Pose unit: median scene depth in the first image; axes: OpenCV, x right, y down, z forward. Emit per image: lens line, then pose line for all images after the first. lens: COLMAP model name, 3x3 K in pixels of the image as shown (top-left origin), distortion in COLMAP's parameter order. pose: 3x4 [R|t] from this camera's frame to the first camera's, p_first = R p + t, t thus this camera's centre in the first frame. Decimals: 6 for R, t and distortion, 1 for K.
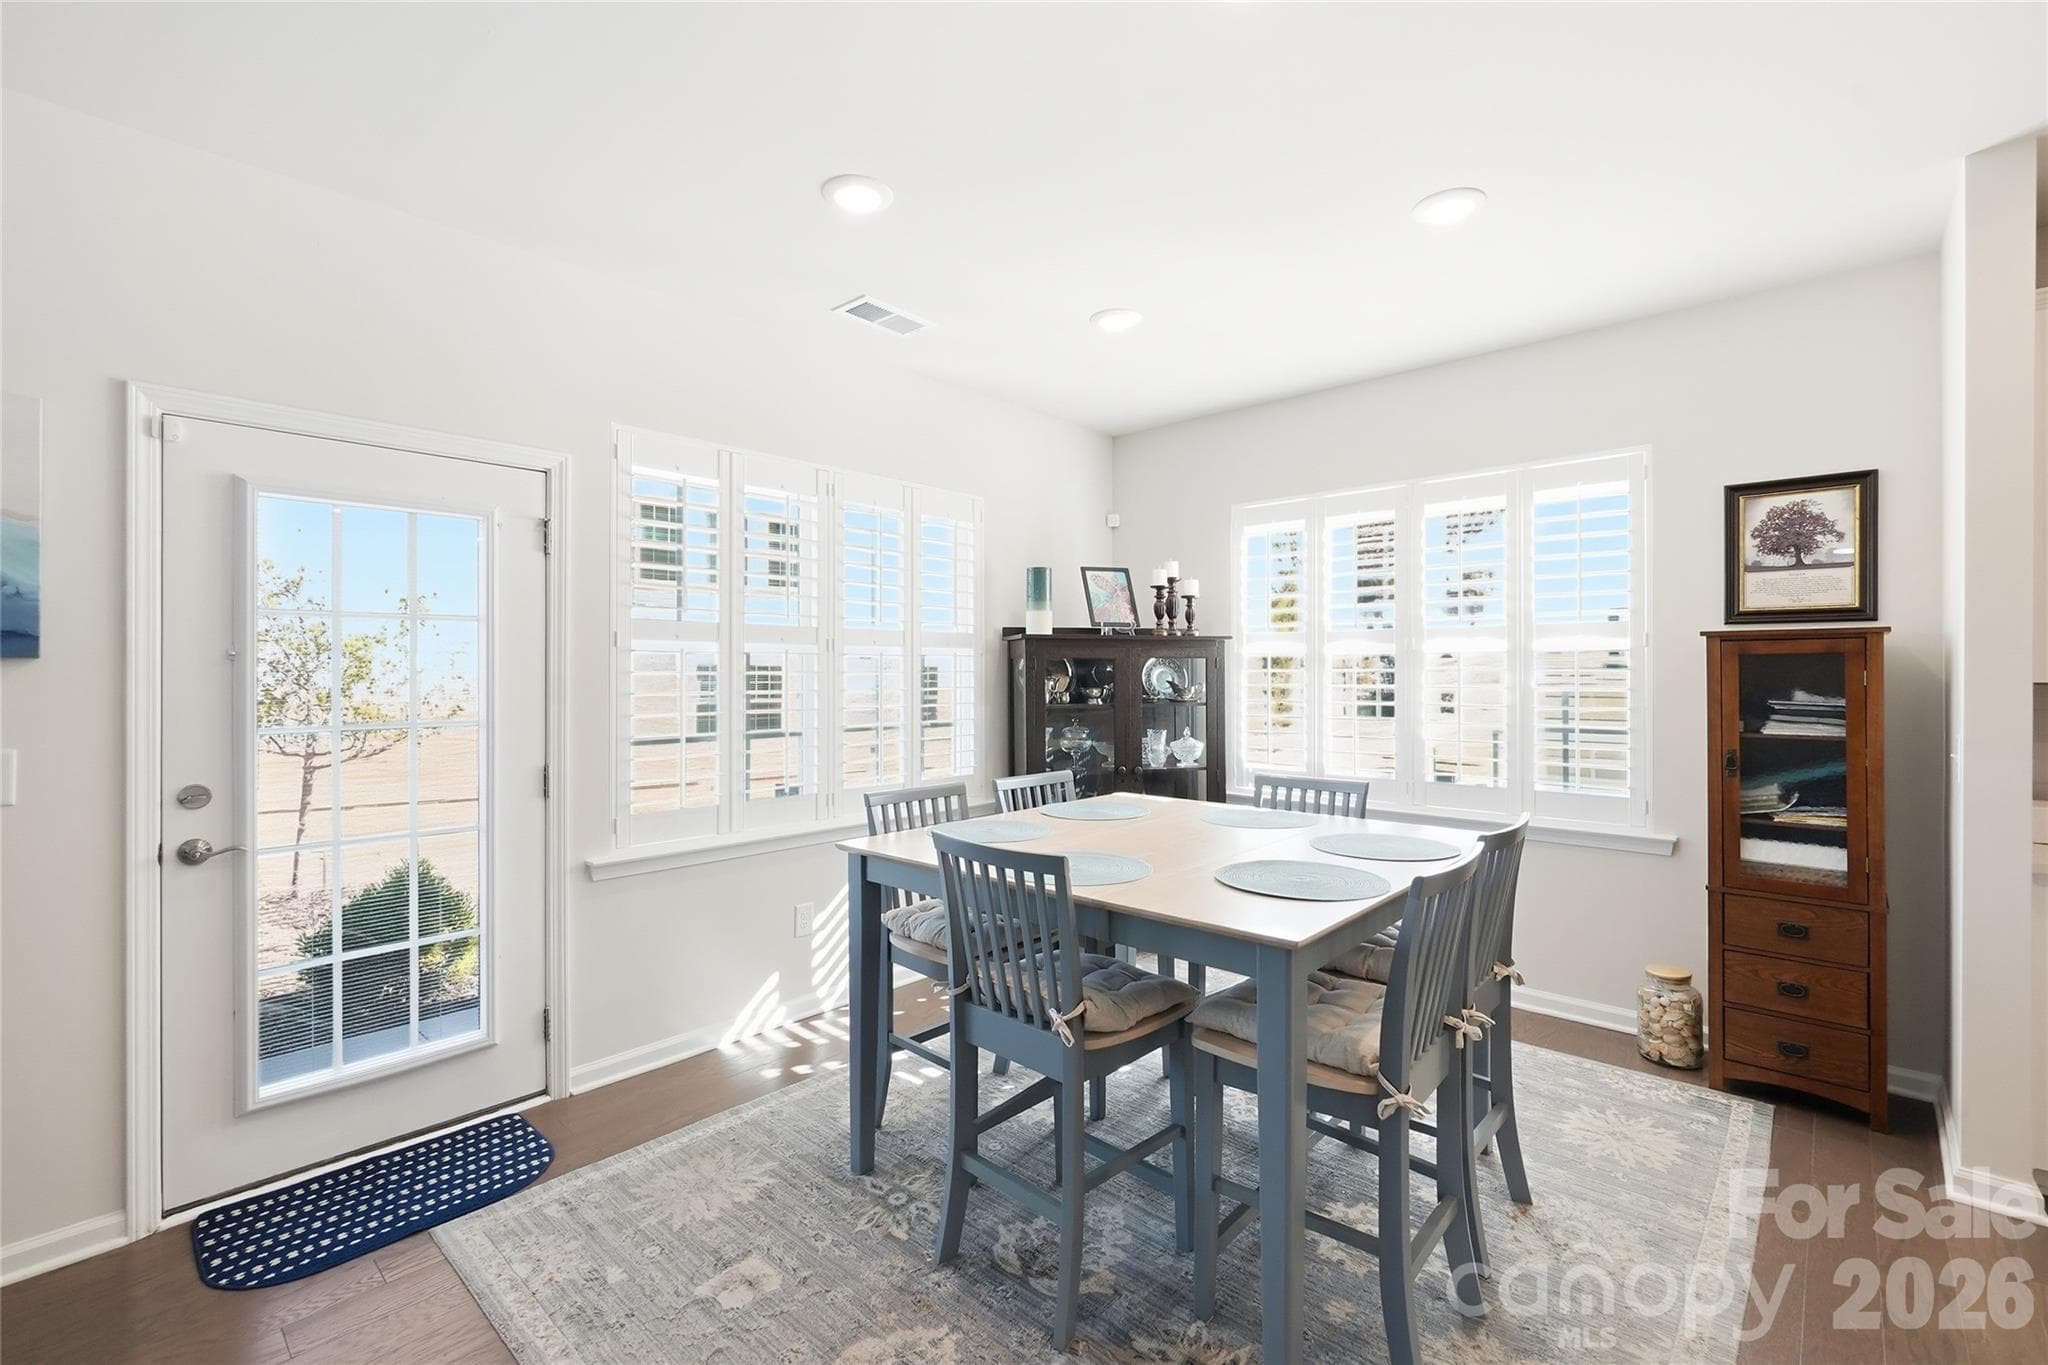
lens RADIAL K [[885.6, 0, 1017.5], [0, 885.6, 670.1], [0, 0, 1]] dist [-0.002610, -0.000811]
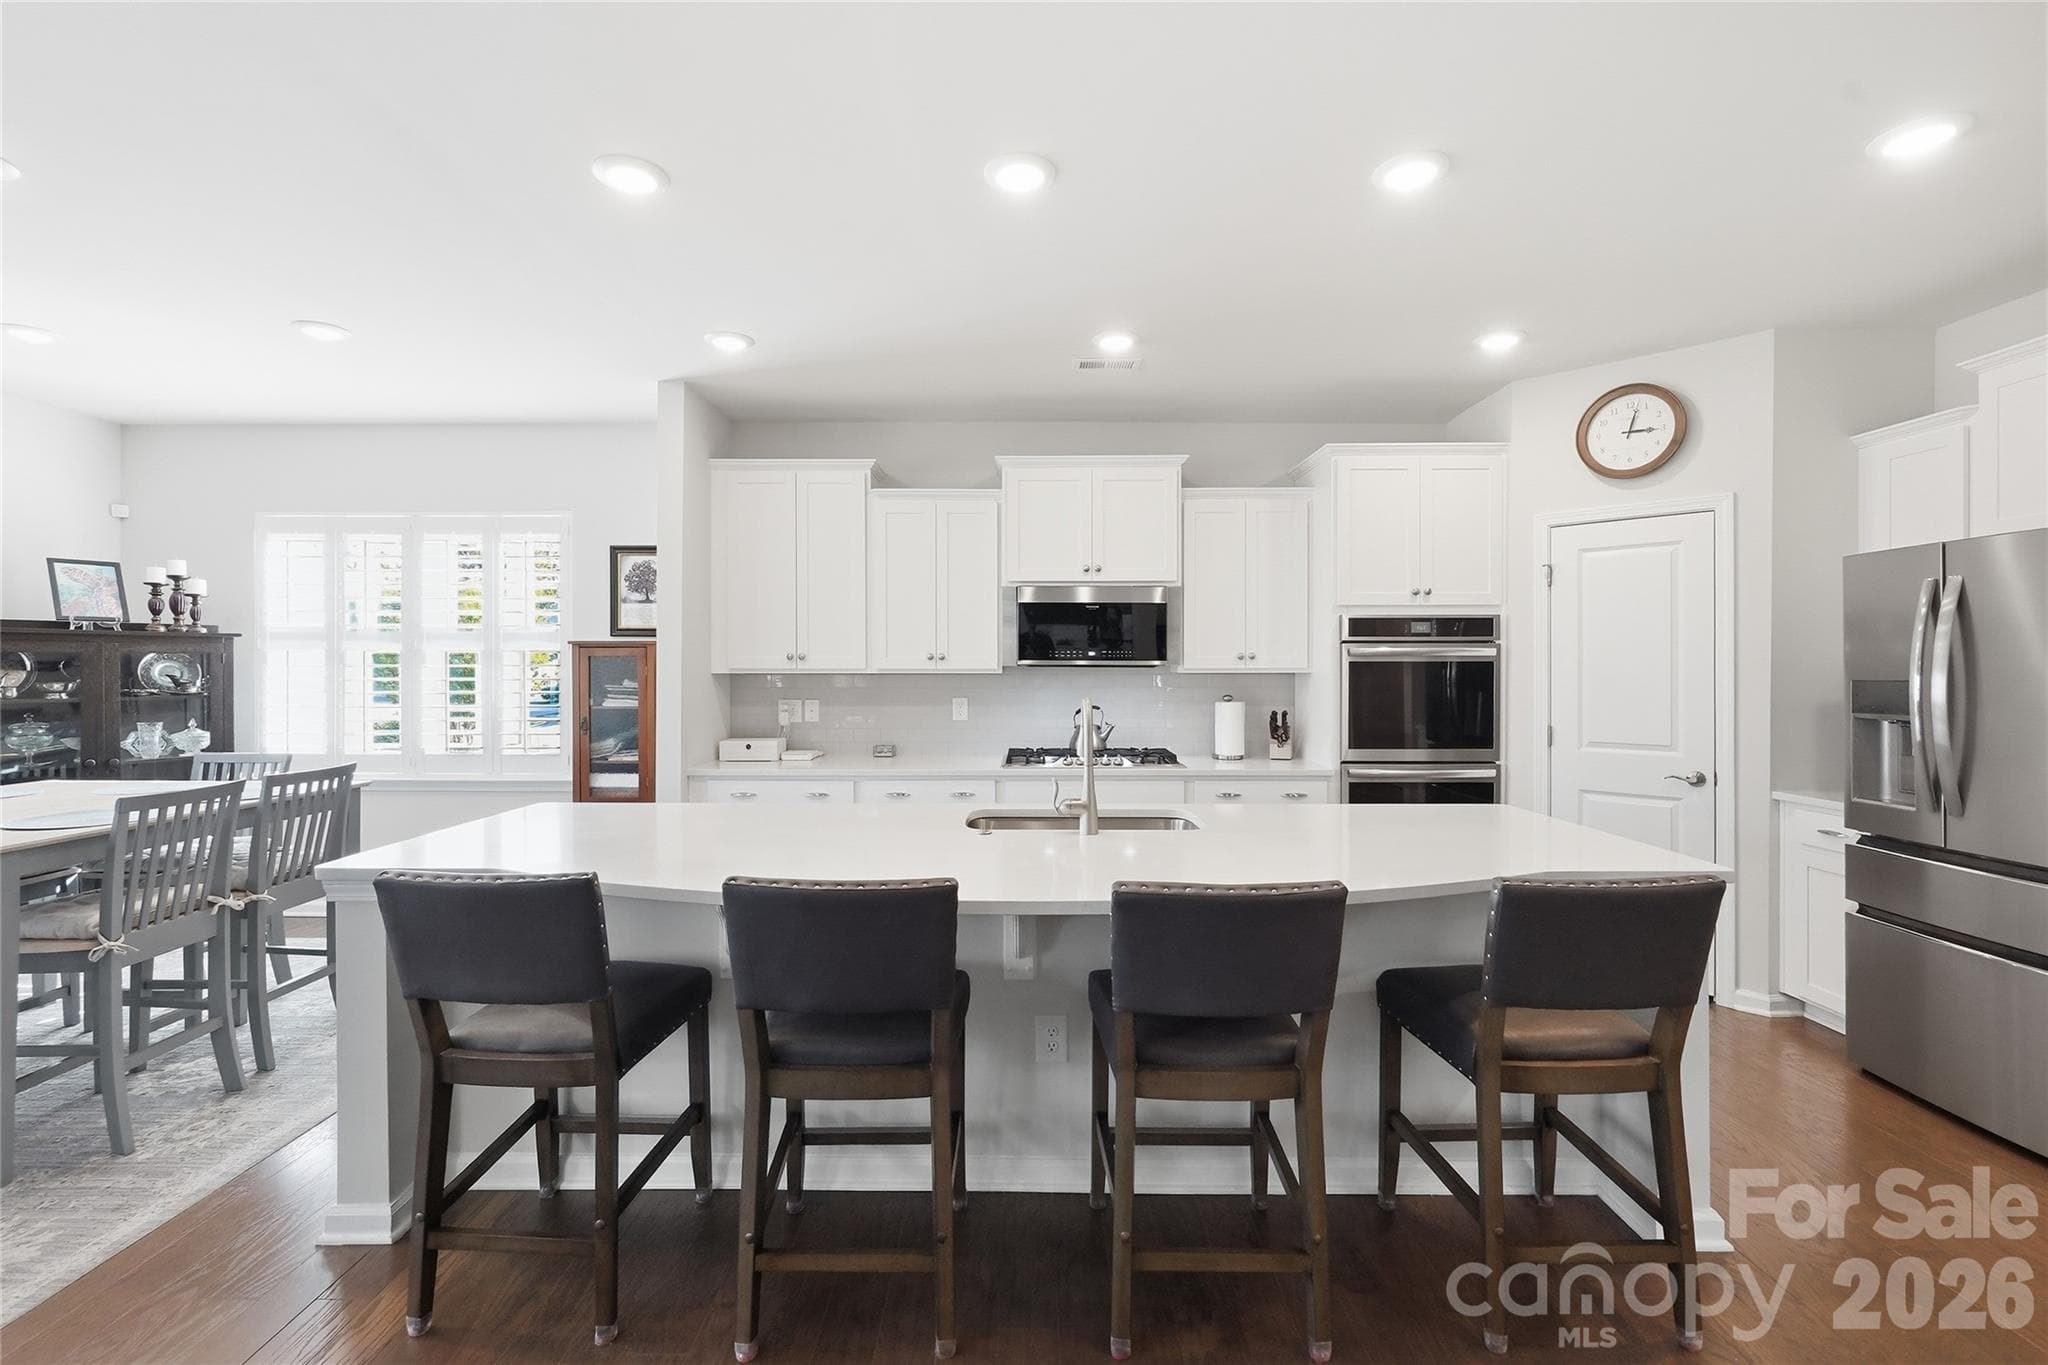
lens RADIAL K [[885.6, 0, 1018.2], [0, 885.6, 672.0], [0, 0, 1]] dist [-0.002610, -0.000811]
pose [[0.739812, -0.000890, 0.672813, 0.310090], [-0.003679, 0.999979, 0.005368, -0.000998], [-0.672804, -0.006447, 0.739793, -0.643721]]
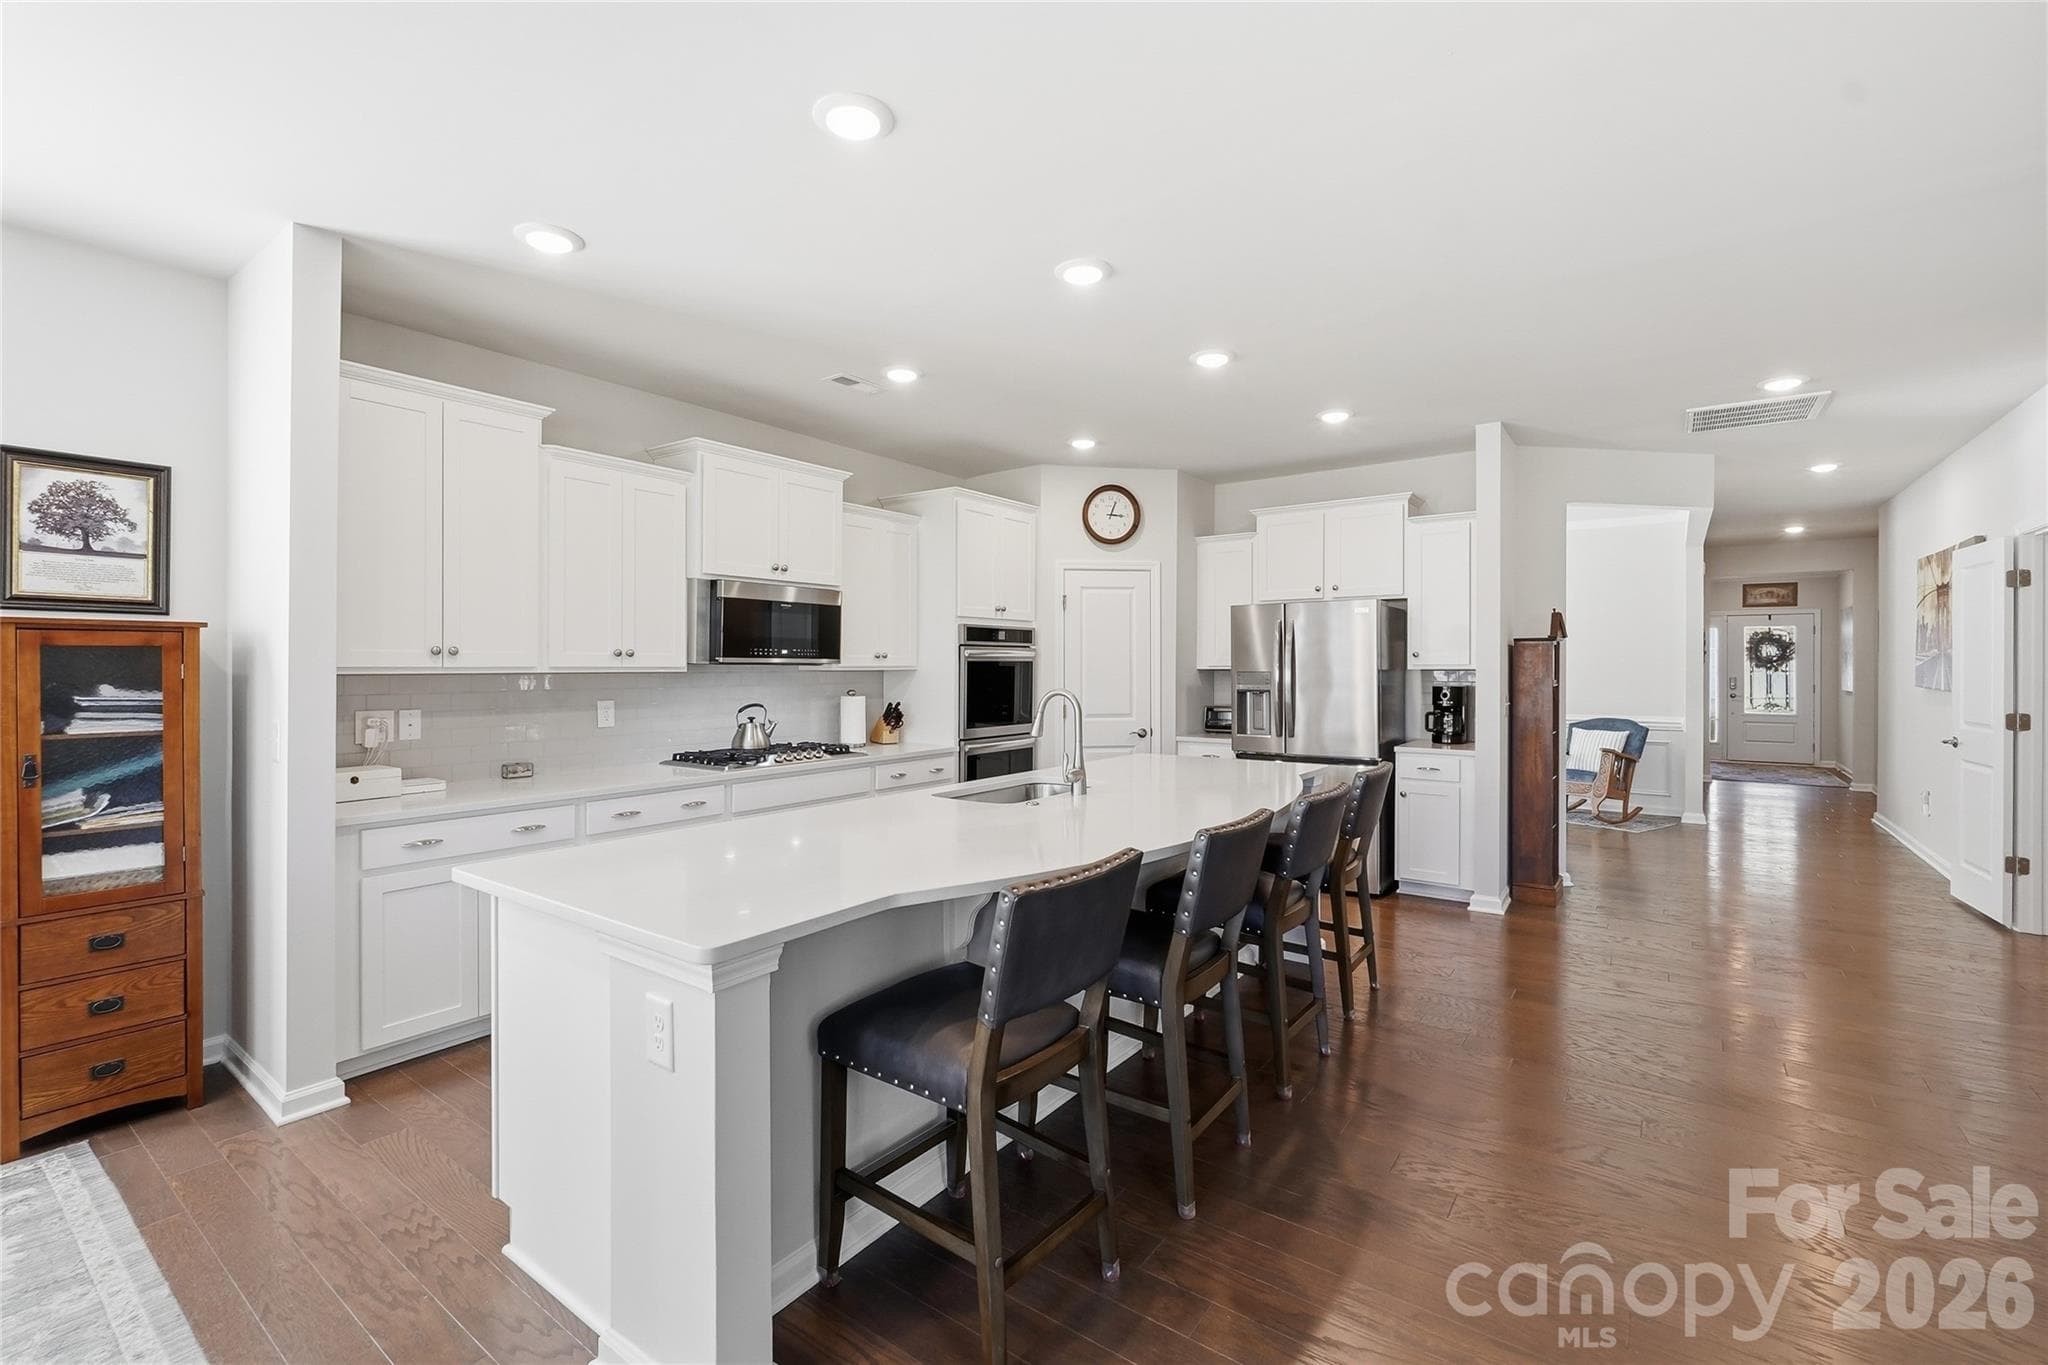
lens RADIAL K [[885.6, 0, 1019.1], [0, 885.6, 668.6], [0, 0, 1]] dist [-0.002610, -0.000811]
pose [[-0.108185, -0.001222, 0.994130, -0.141938], [-0.002390, 0.999997, 0.000969, 0.002014], [-0.994128, -0.002271, -0.108188, 0.131123]]
